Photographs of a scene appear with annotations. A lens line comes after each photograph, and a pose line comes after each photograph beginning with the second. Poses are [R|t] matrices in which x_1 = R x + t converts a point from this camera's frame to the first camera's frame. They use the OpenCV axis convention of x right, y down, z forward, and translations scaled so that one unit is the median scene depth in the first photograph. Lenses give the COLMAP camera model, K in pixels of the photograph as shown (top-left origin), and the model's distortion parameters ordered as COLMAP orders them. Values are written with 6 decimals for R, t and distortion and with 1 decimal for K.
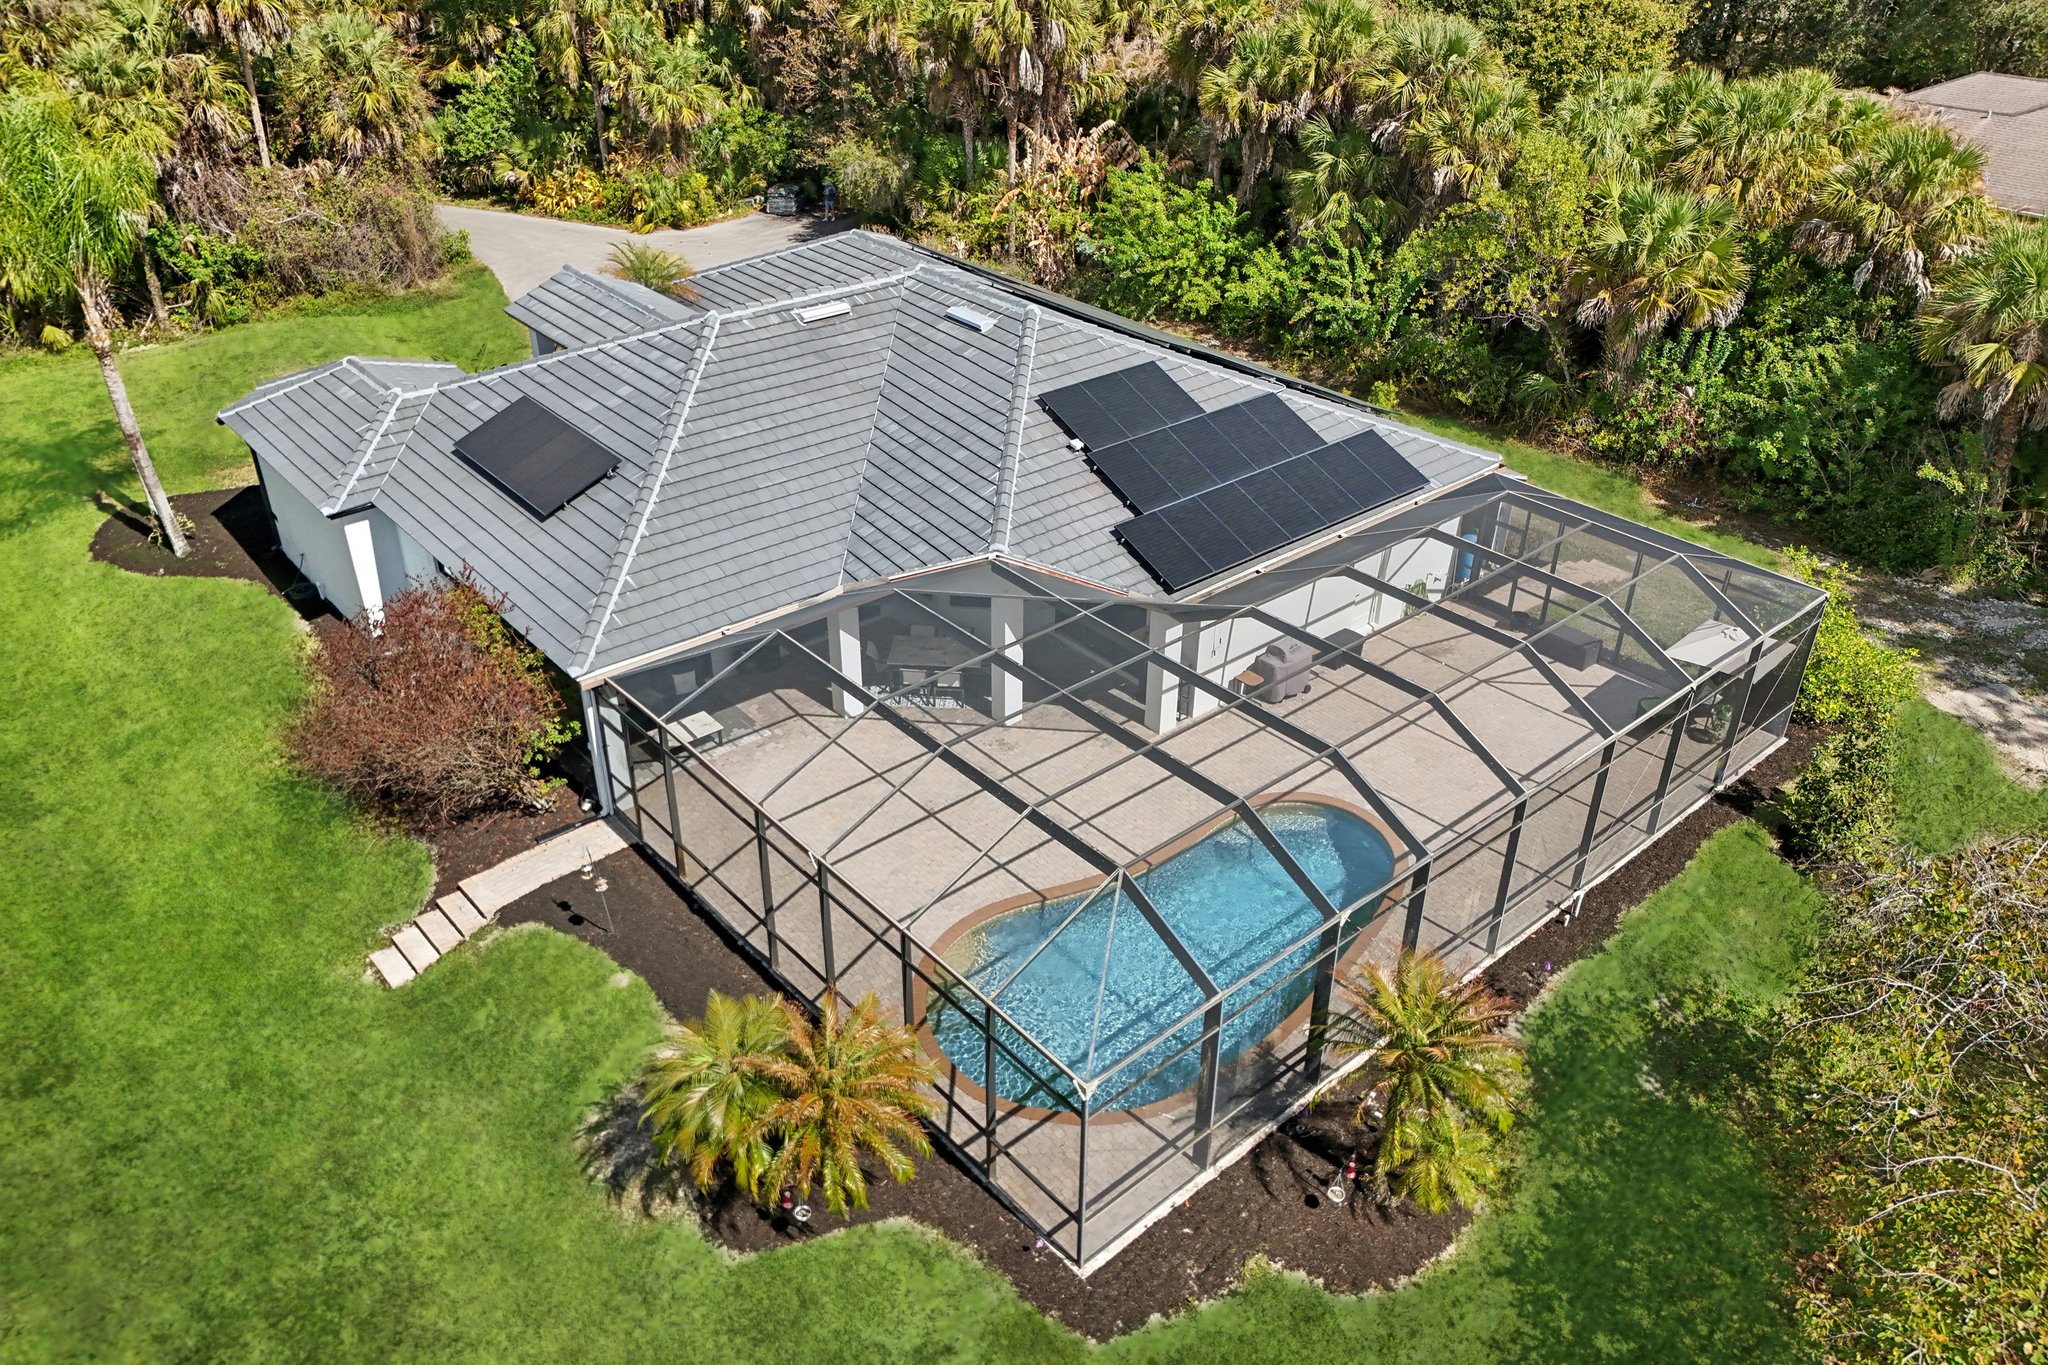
lens RADIAL K [[1533.2, 0, 1024.0], [0, 1533.2, 682.5], [0, 0, 1]] dist [0.072500, -0.080353]
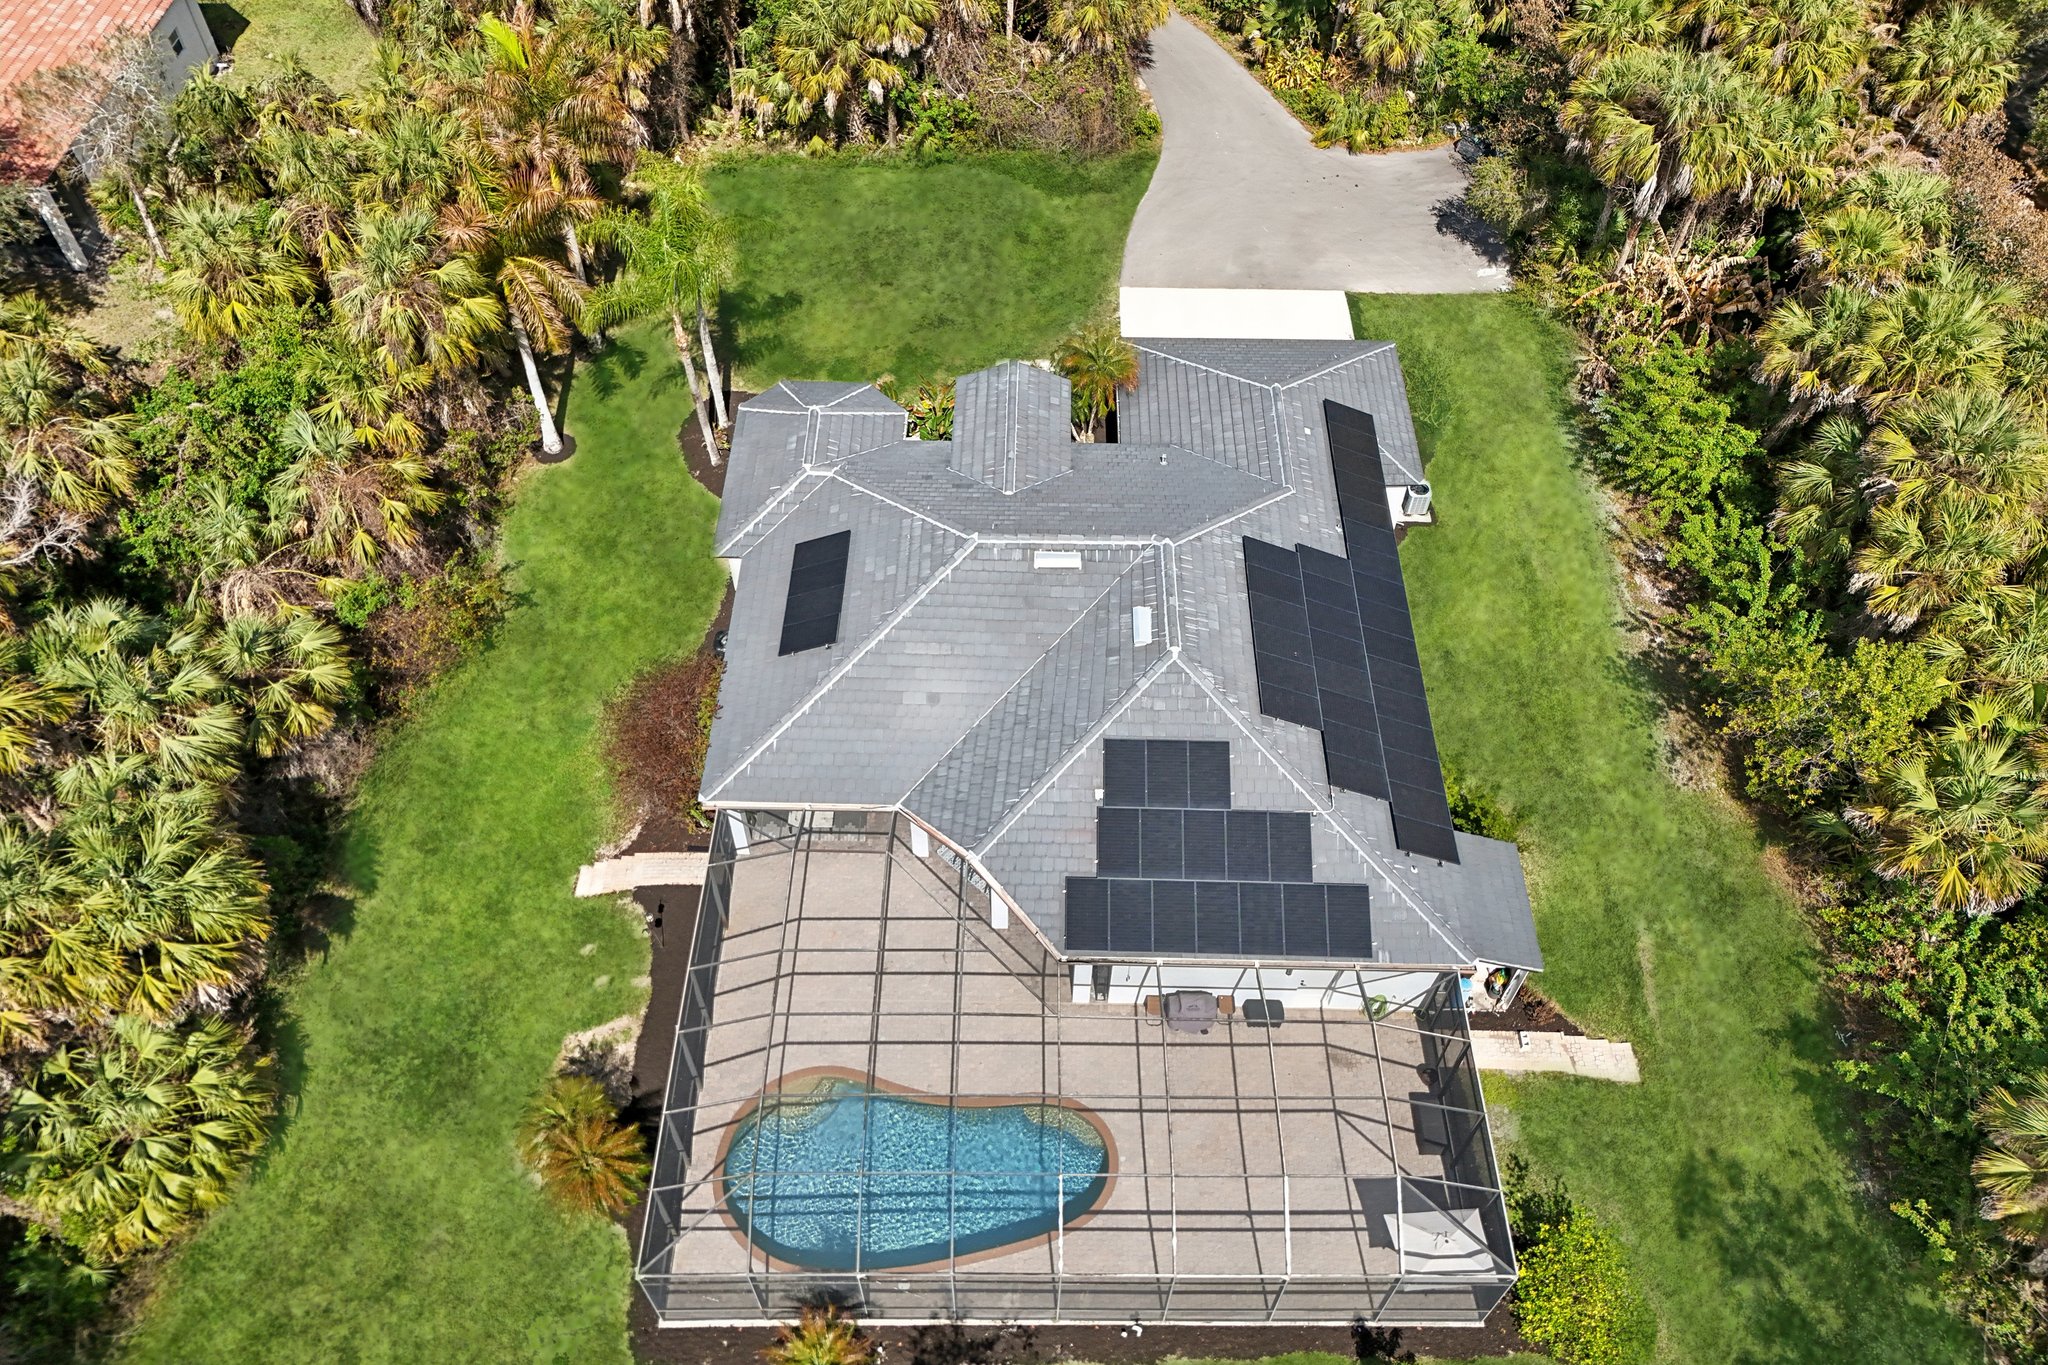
lens RADIAL K [[1533.2, 0, 1024.0], [0, 1533.2, 682.5], [0, 0, 1]] dist [0.072500, -0.080353]
pose [[0.749706, 0.516650, -0.413538, 0.483299], [-0.339785, 0.836758, 0.429397, -0.786849], [0.567879, -0.181407, 0.802873, -0.055184]]
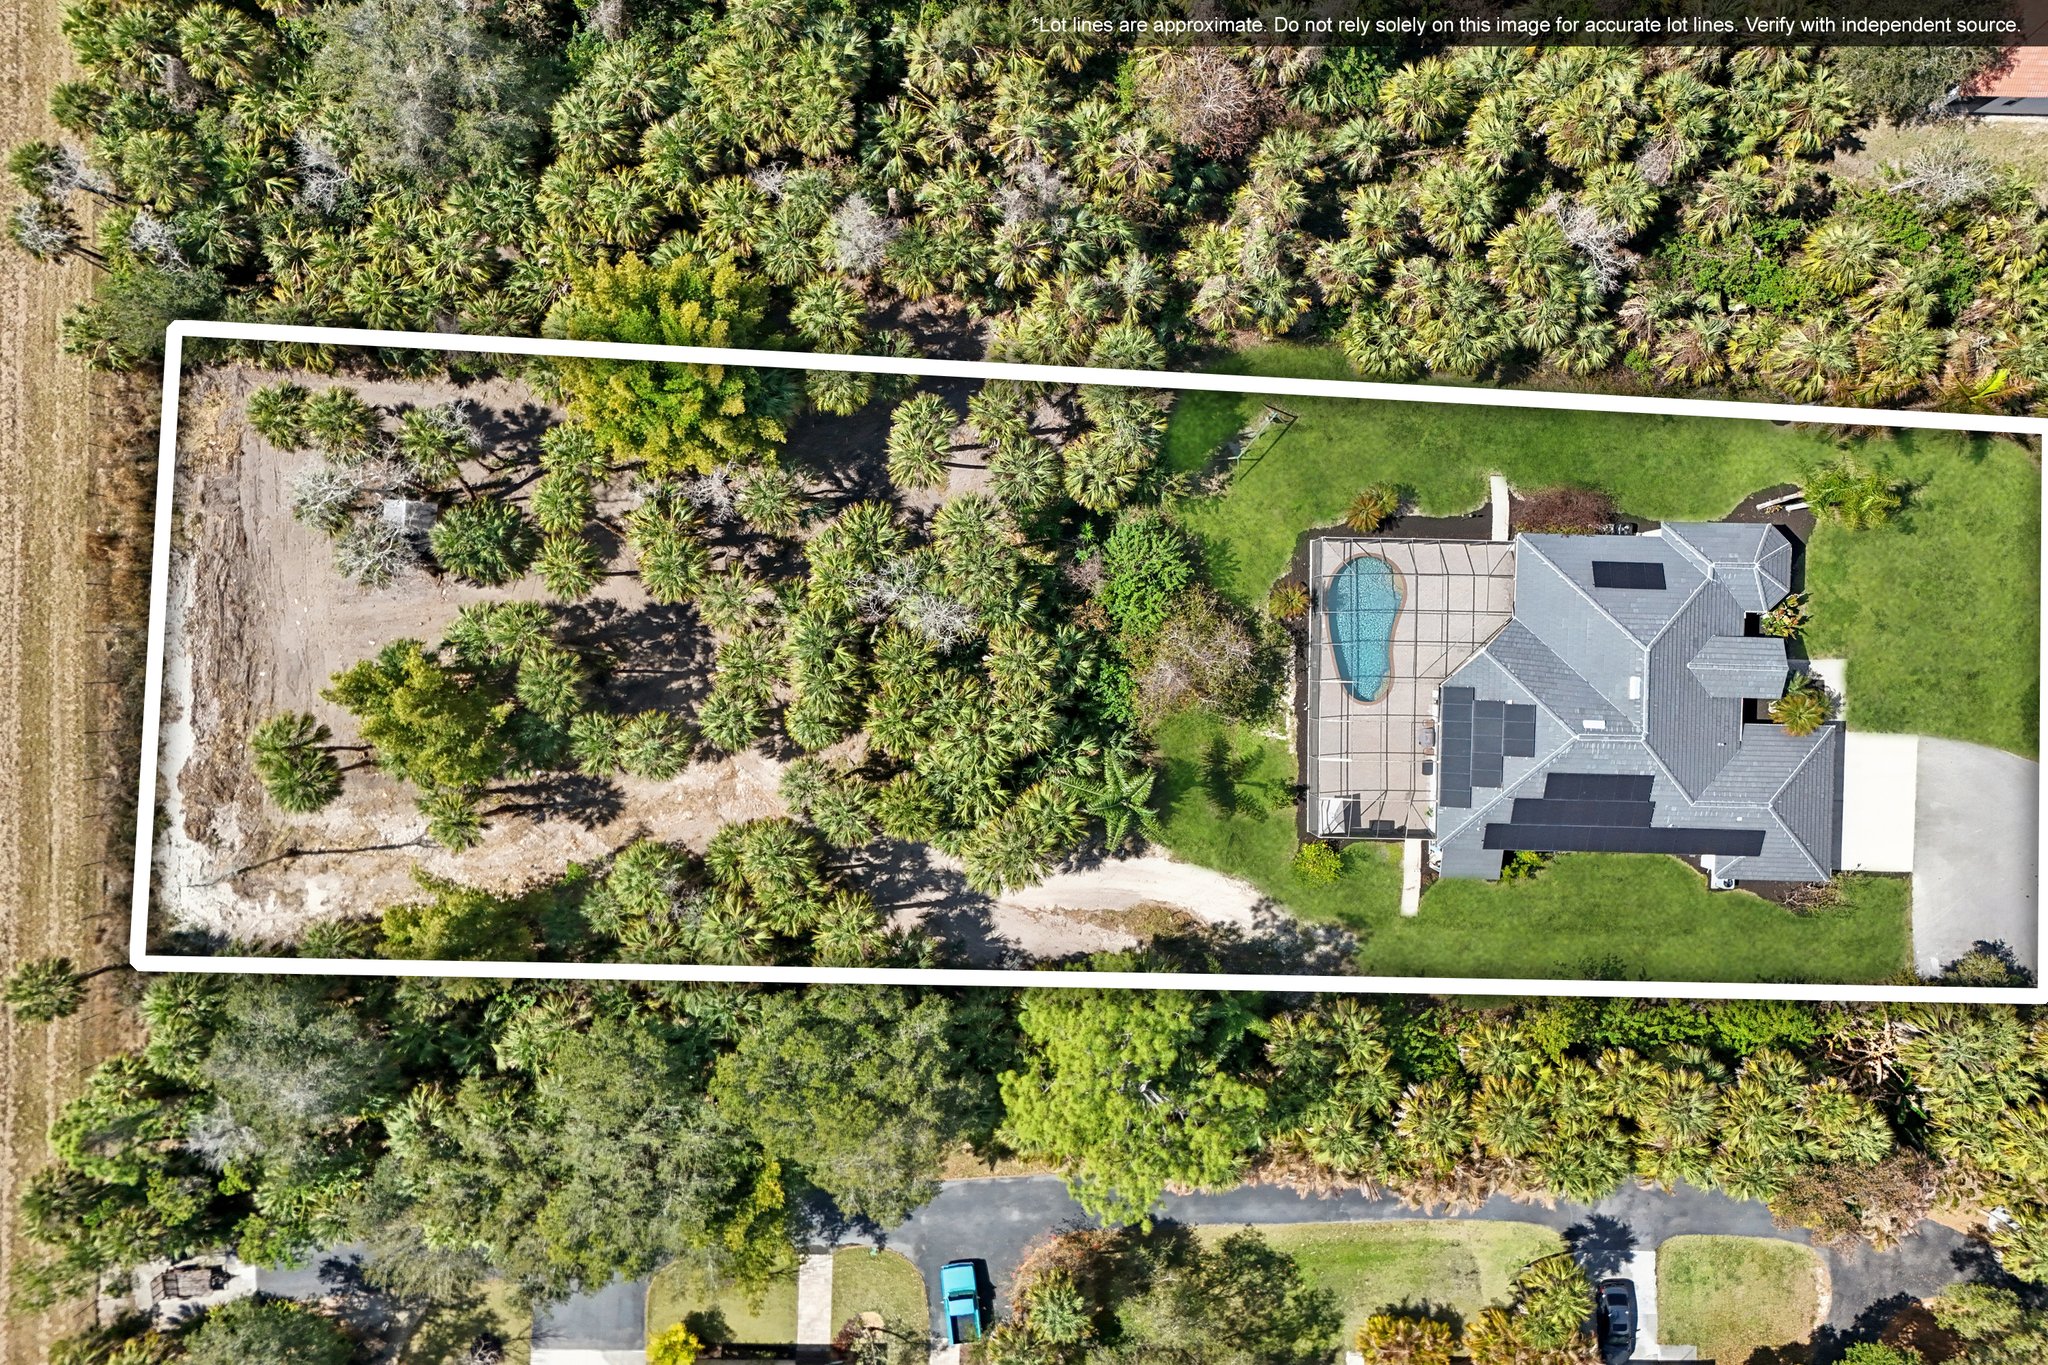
lens RADIAL K [[1533.2, 0, 1024.0], [0, 1533.2, 682.5], [0, 0, 1]] dist [0.072500, -0.080353]
pose [[-0.670769, 0.741645, -0.005653, 0.704740], [-0.396049, -0.351736, 0.848190, -2.482447], [0.627068, 0.571178, 0.529661, -1.345129]]
